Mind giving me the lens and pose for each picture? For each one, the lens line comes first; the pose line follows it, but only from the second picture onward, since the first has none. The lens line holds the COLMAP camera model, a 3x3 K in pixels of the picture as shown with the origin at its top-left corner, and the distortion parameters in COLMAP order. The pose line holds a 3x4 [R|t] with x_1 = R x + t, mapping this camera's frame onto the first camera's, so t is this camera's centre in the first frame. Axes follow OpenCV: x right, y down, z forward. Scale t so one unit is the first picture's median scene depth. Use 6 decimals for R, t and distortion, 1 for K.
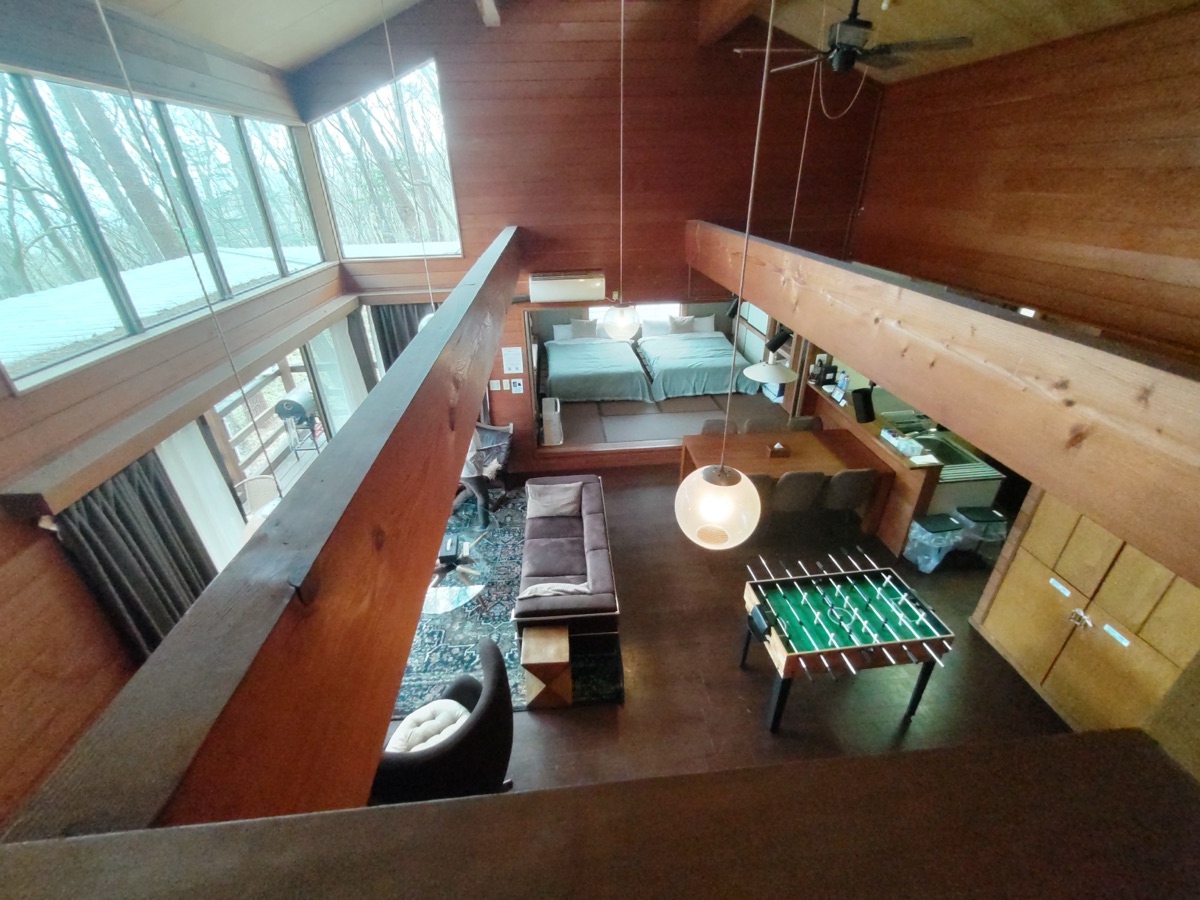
lens RADIAL K [[515.9, 0, 596.0], [0, 515.9, 458.1], [0, 0, 1]] dist [-0.002308, 0.000131]
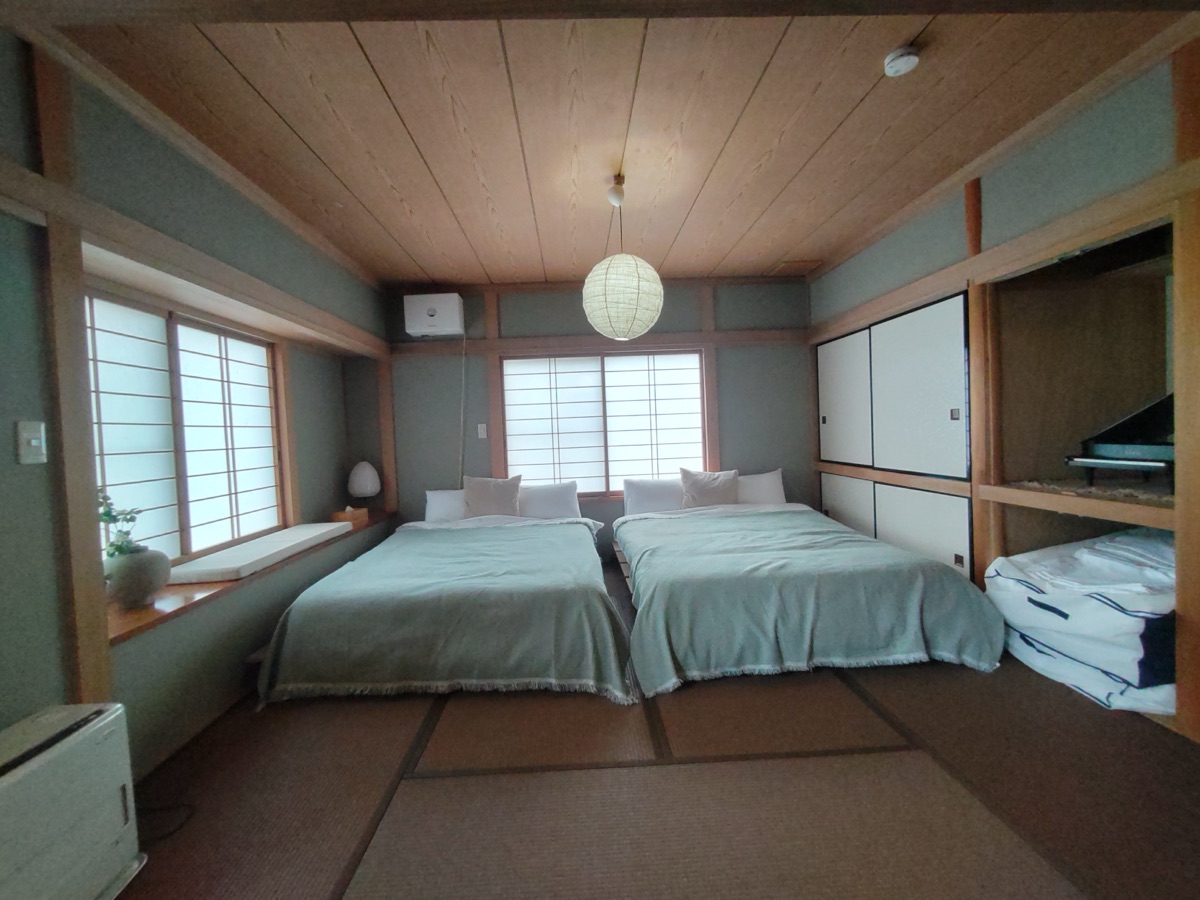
lens RADIAL K [[515.9, 0, 600.6], [0, 515.9, 445.5], [0, 0, 1]] dist [-0.002308, 0.000131]
pose [[0.999223, -0.011605, -0.037672, 0.103988], [-0.006825, 0.890319, -0.455285, -0.103086], [0.038823, 0.455189, 0.889548, 0.688131]]
